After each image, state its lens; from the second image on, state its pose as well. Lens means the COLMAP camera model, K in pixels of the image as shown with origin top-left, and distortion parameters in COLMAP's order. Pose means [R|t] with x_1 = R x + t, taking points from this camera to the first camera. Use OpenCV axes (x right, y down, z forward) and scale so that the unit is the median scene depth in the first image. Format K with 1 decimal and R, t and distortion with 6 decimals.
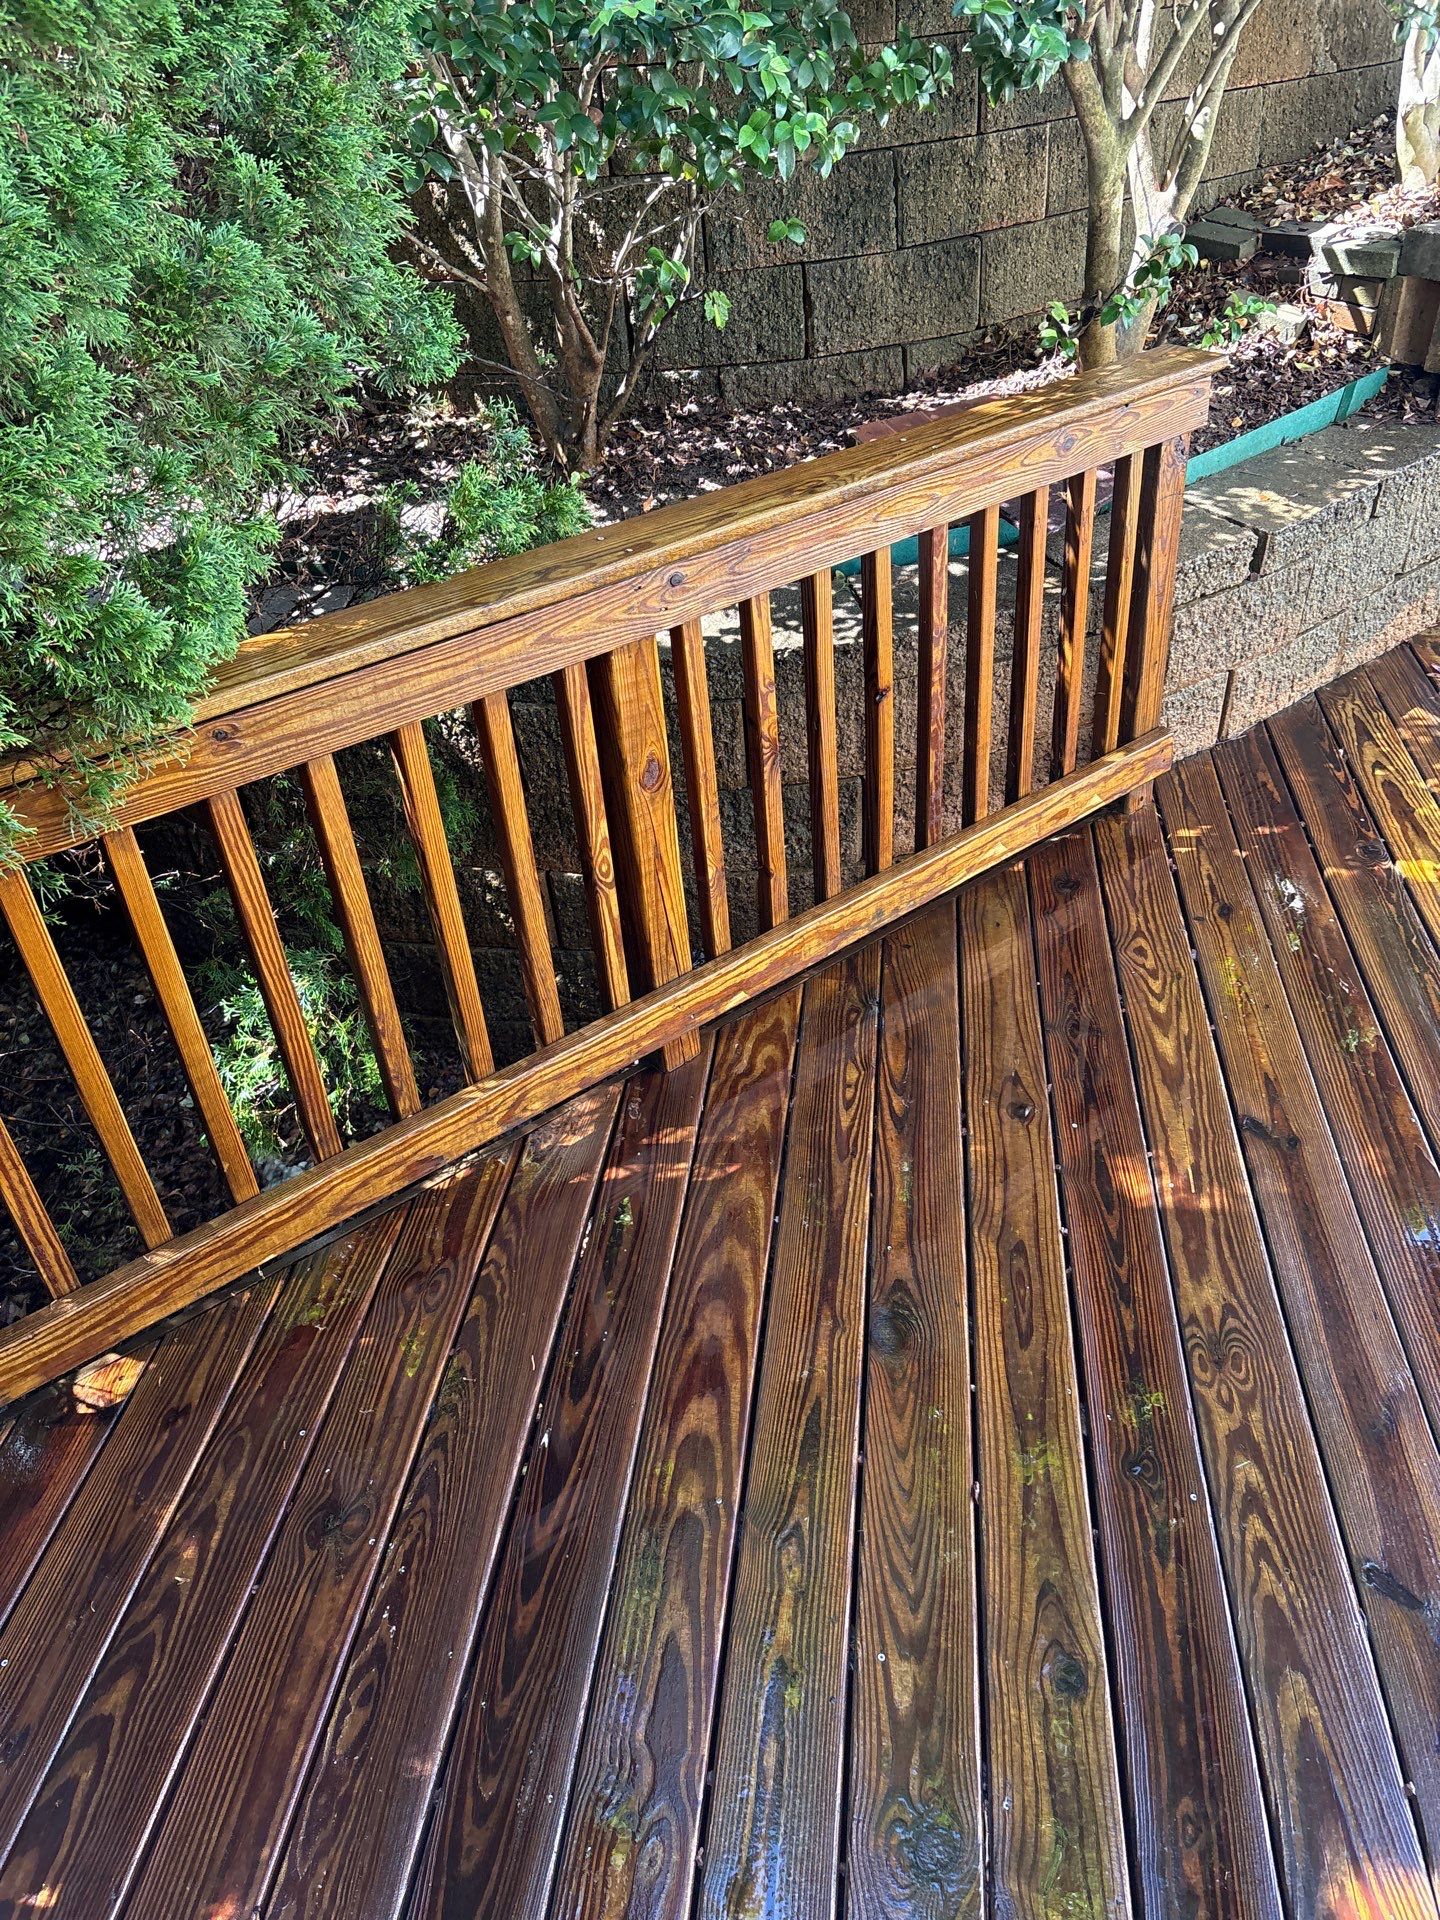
lens RADIAL K [[1428.5, 0, 732.0], [0, 1428.5, 1019.3], [0, 0, 1]] dist [0.052195, -0.075546]
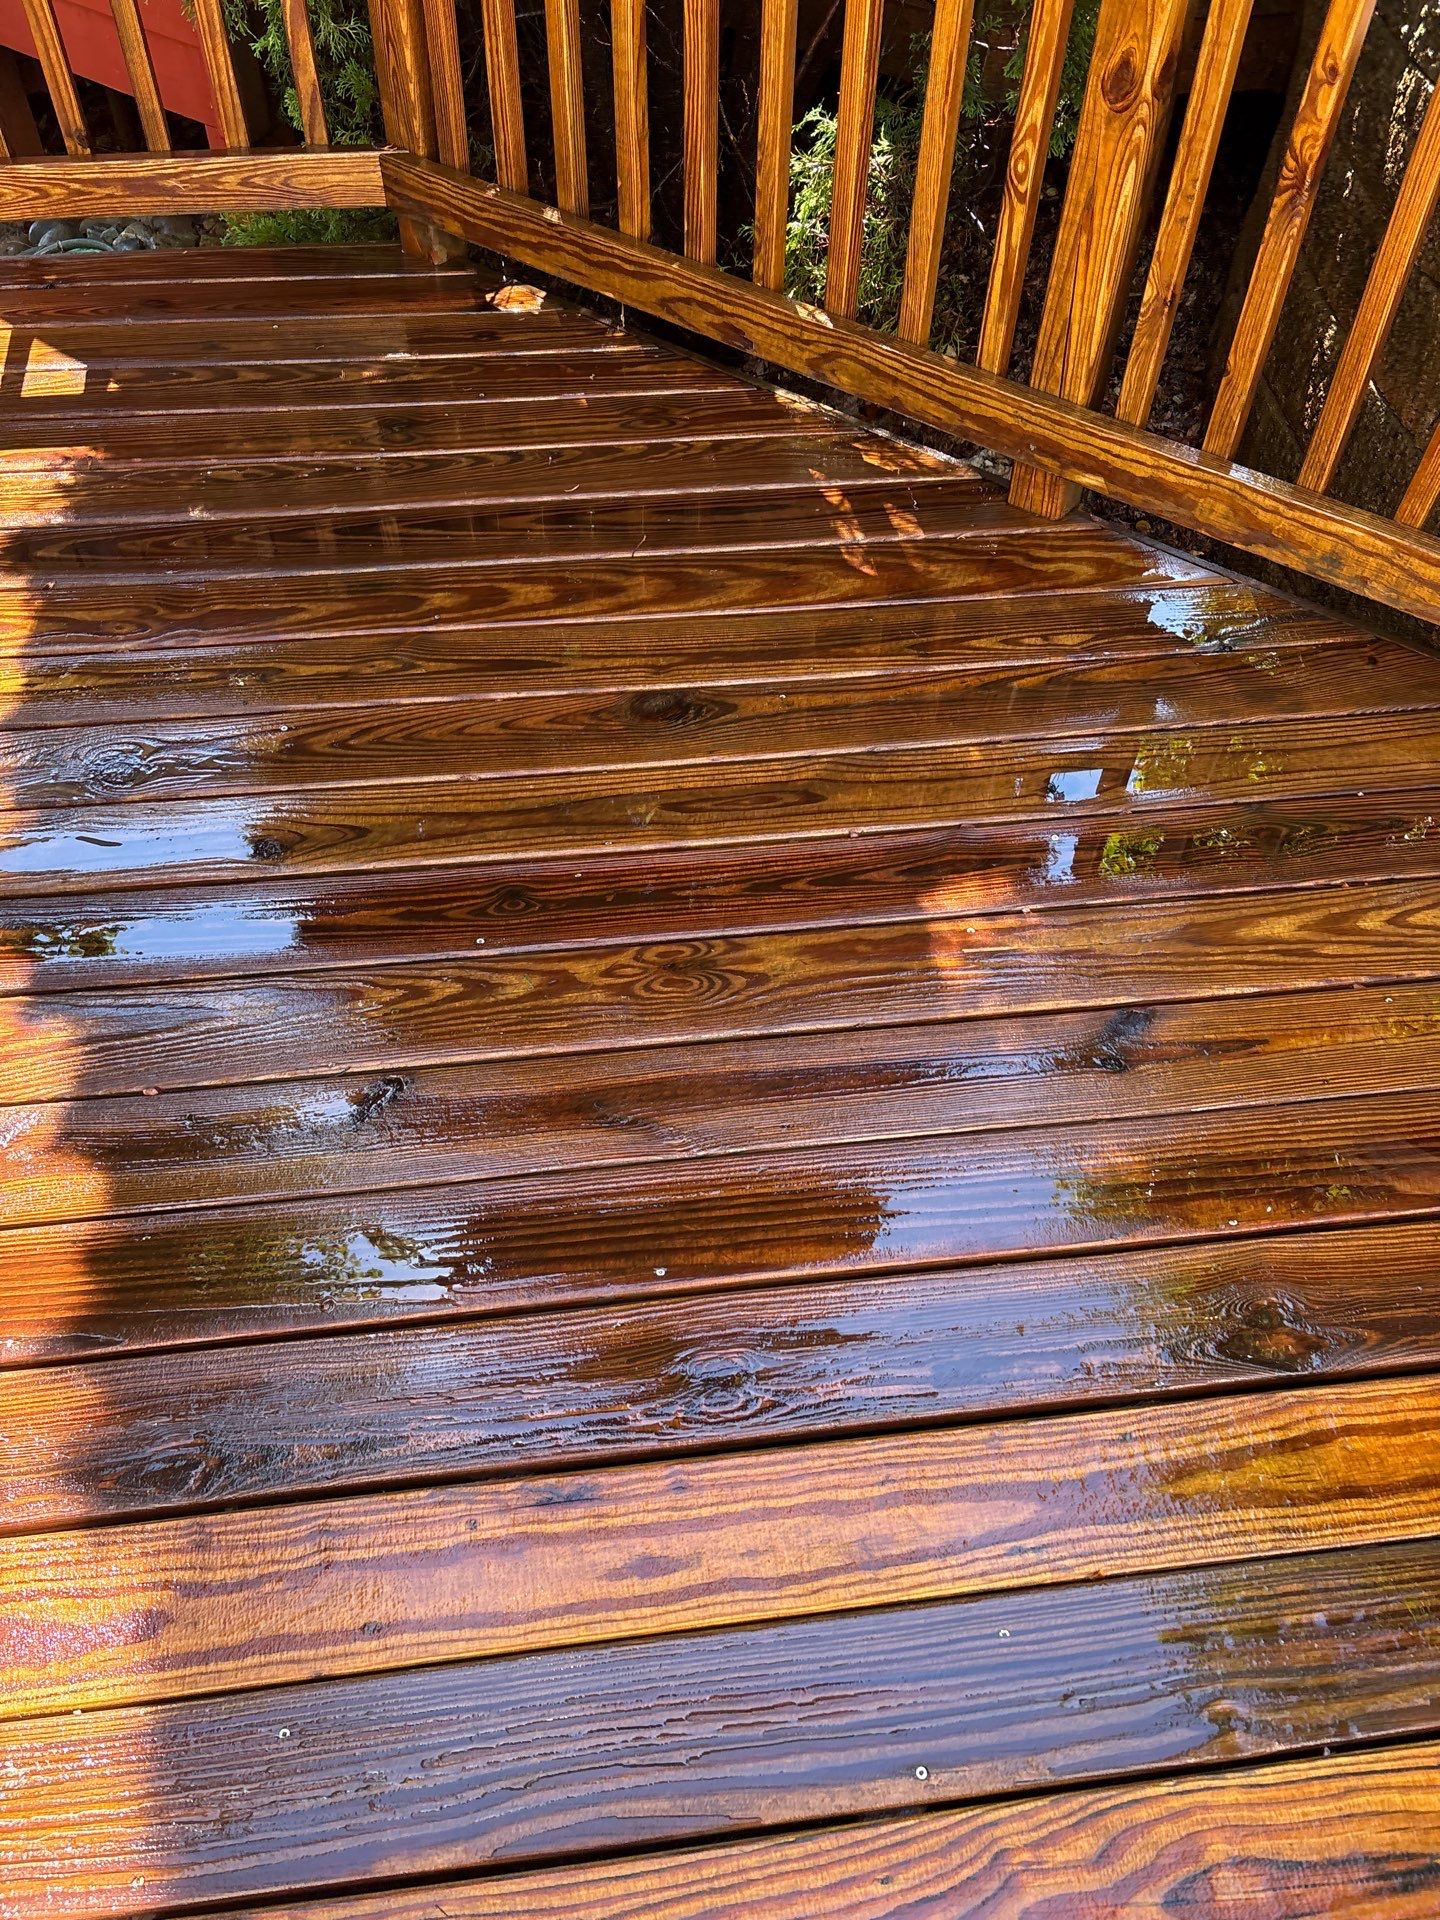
lens RADIAL K [[1428.5, 0, 732.0], [0, 1428.5, 1019.3], [0, 0, 1]] dist [0.052195, -0.075546]
pose [[0.216455, 0.804476, -0.553142, 0.761417], [-0.604348, 0.555381, 0.571240, -0.216061], [0.766753, 0.210642, 0.606399, 0.494846]]
